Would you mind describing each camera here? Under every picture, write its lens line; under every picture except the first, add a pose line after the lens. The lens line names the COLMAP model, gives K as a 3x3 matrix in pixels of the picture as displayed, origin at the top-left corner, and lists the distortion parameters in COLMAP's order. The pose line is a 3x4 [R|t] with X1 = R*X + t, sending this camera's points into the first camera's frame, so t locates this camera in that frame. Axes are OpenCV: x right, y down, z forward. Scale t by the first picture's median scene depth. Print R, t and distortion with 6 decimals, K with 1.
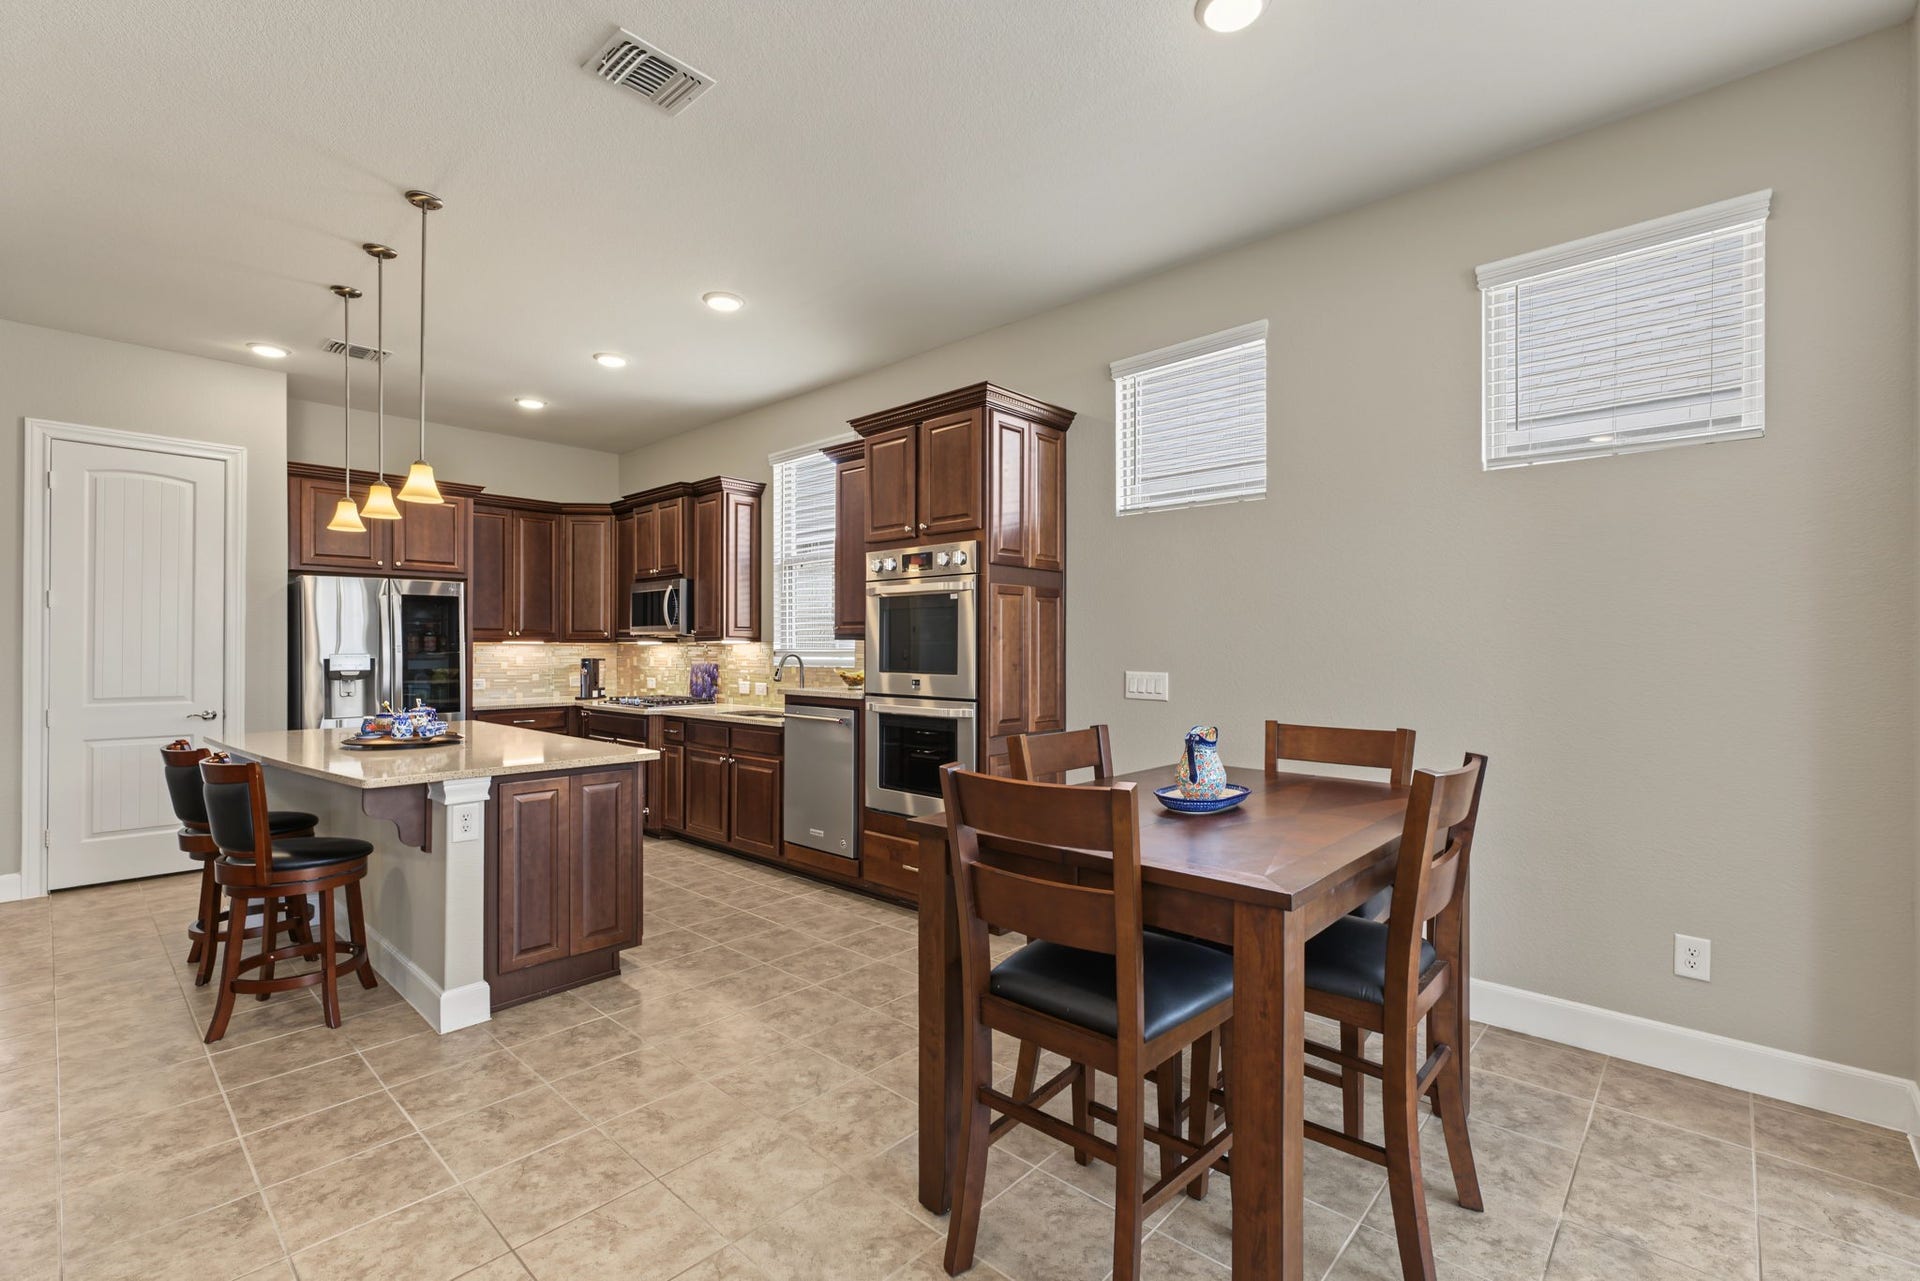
lens RADIAL K [[837.7, 0, 960.8], [0, 837.7, 646.1], [0, 0, 1]] dist [-0.000260, 0.000018]
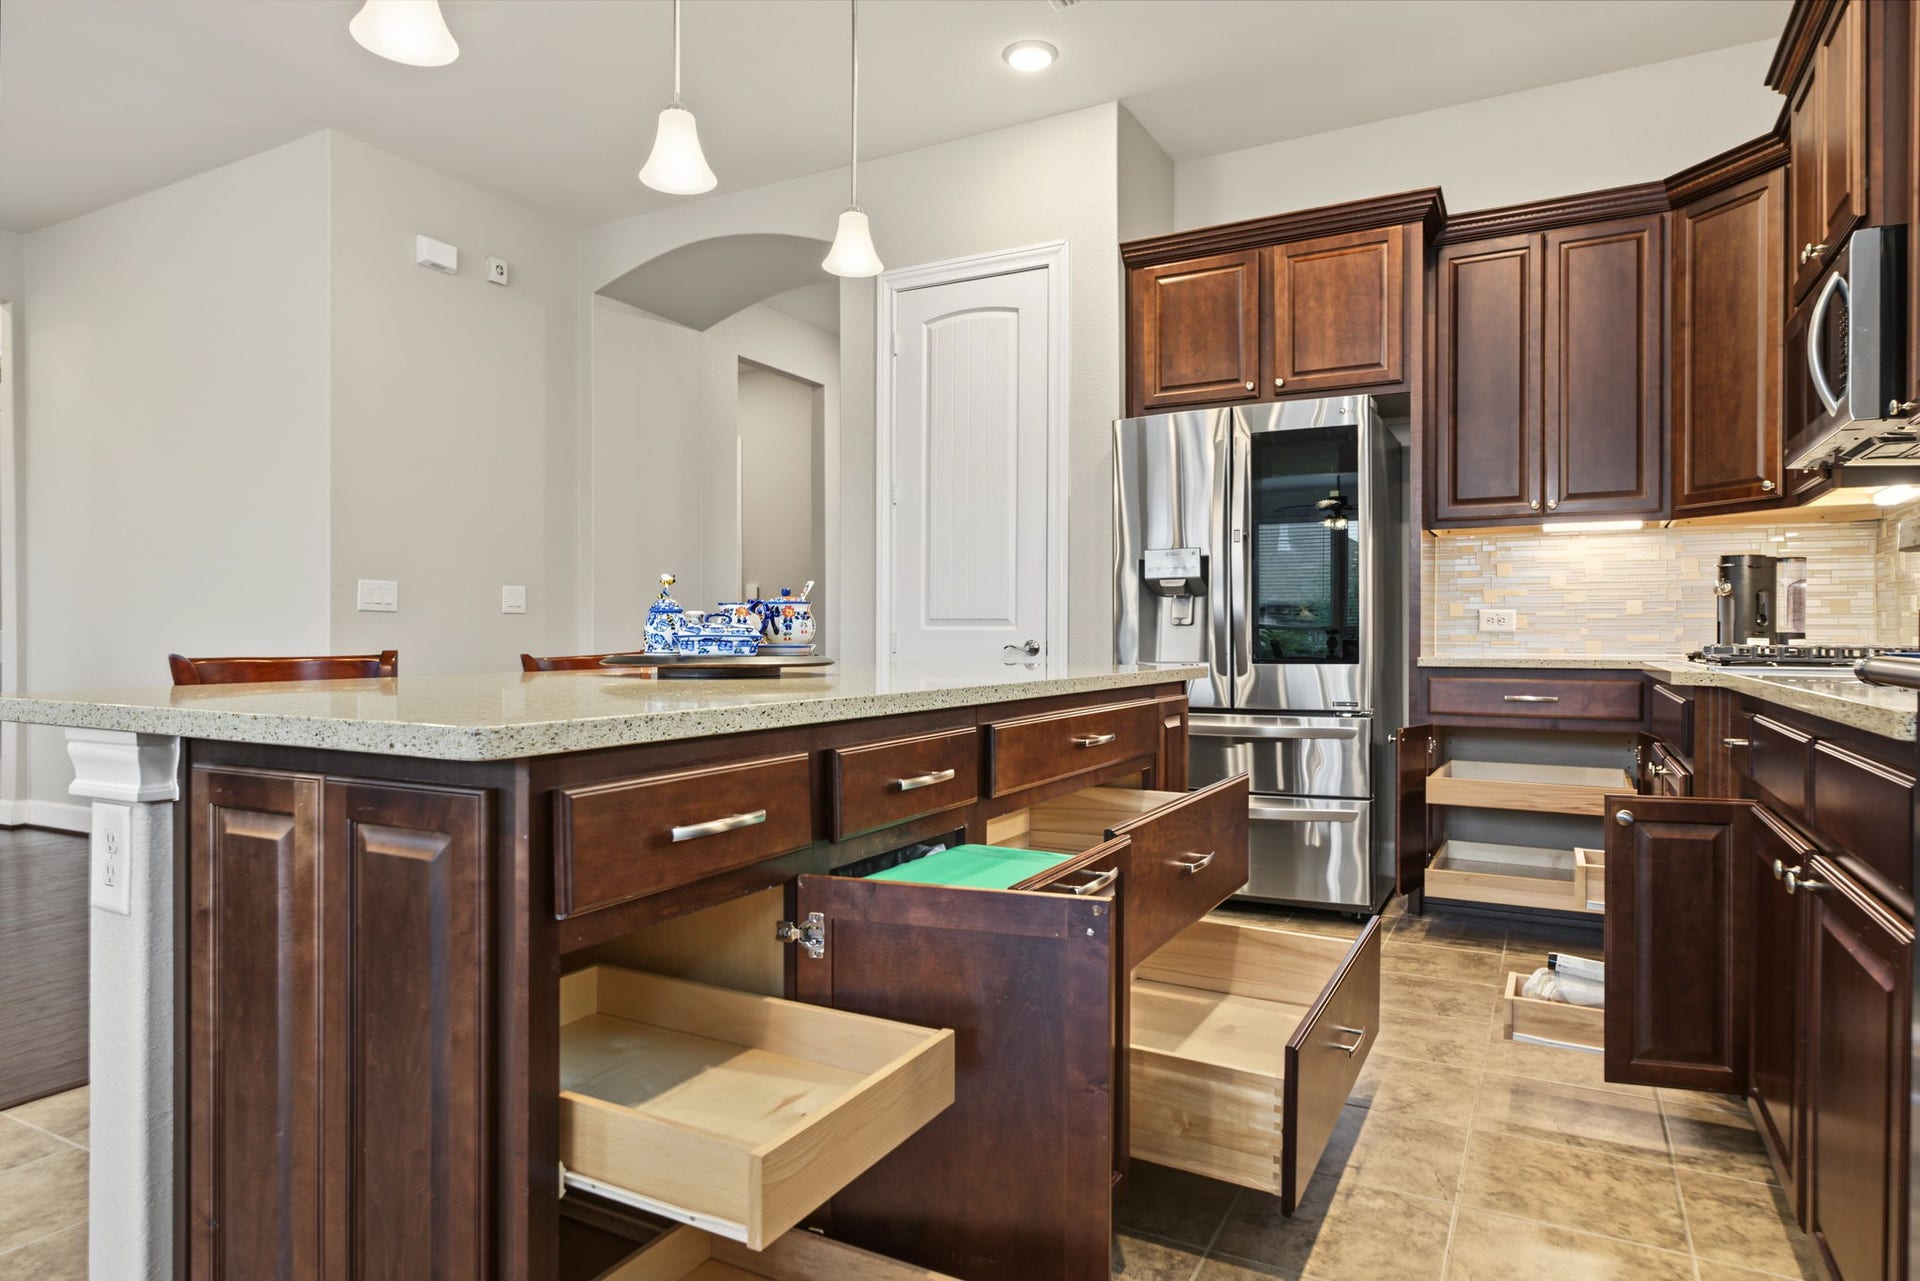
lens RADIAL K [[1099.4, 0, 963.2], [0, 1099.4, 631.3], [0, 0, 1]] dist [0.000829, 0.000403]
pose [[0.238368, 0.001925, -0.971173, -0.046313], [0.003418, 0.999990, 0.002821, 0.066545], [0.971169, -0.003992, 0.238359, 0.737613]]
